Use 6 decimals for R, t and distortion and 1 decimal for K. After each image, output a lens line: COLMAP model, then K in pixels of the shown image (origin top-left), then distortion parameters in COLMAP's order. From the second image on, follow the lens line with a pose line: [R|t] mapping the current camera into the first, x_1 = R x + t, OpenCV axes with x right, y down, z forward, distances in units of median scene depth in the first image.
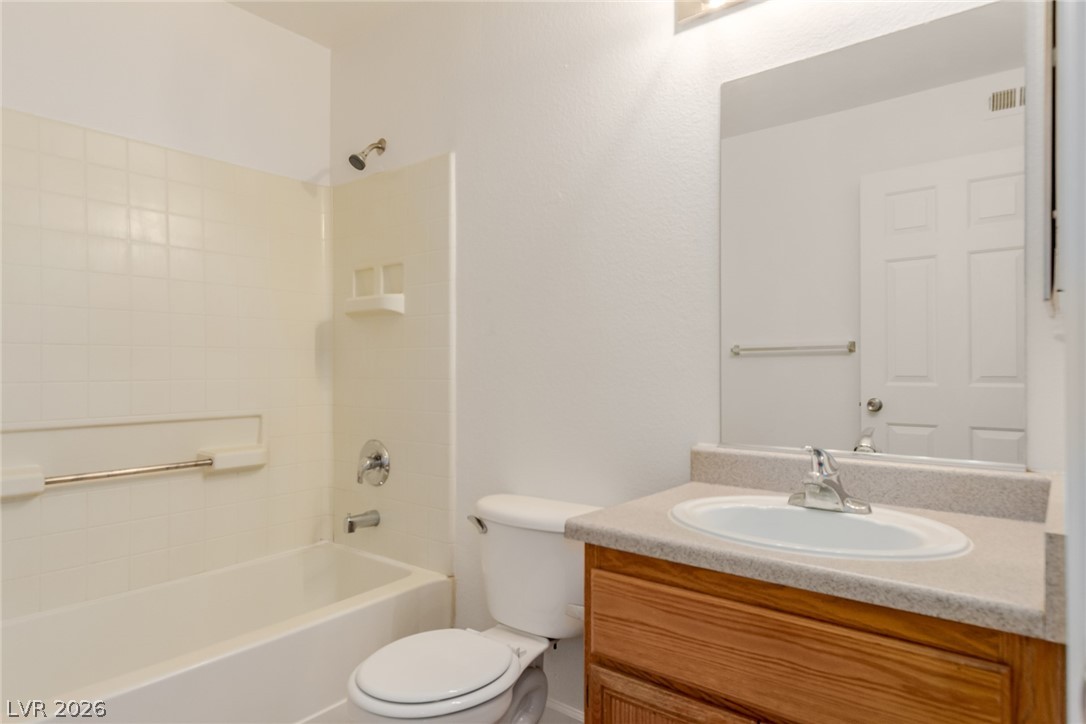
lens RADIAL K [[650.3, 0, 543.9], [0, 650.3, 360.1], [0, 0, 1]] dist [0.026322, -0.007250]
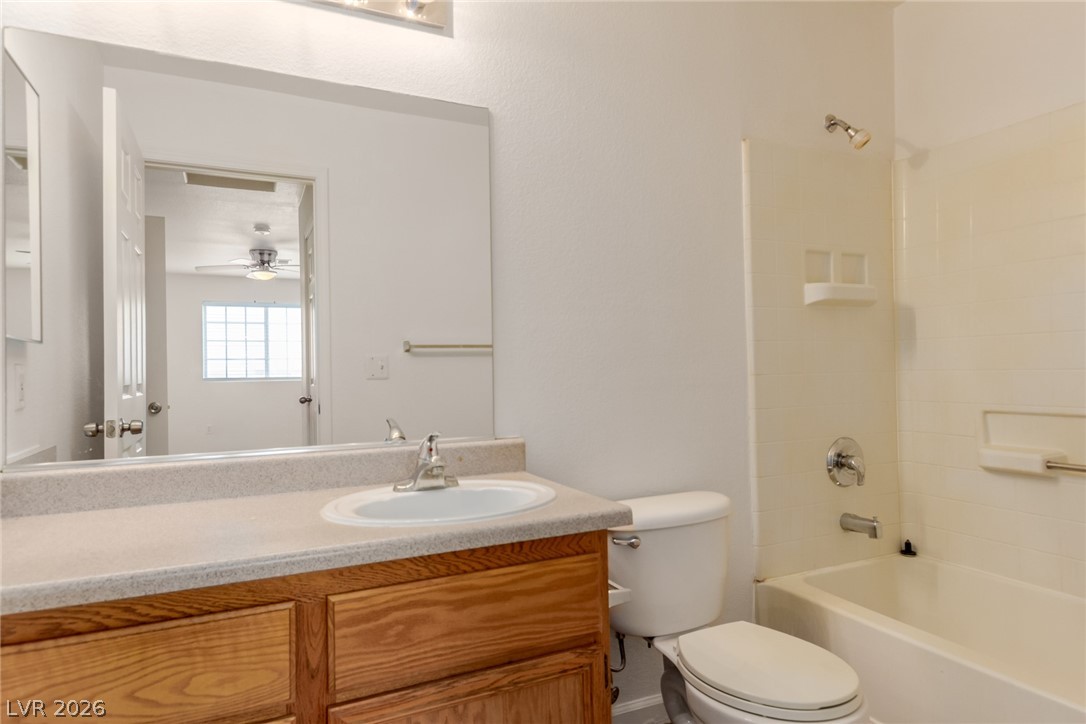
lens RADIAL K [[650.3, 0, 544.9], [0, 650.3, 362.0], [0, 0, 1]] dist [0.026322, -0.007250]
pose [[0.434669, 0.002414, 0.900587, -0.498135], [0.001769, 0.999992, -0.003534, 0.011673], [-0.900589, 0.003129, 0.434661, 0.333189]]
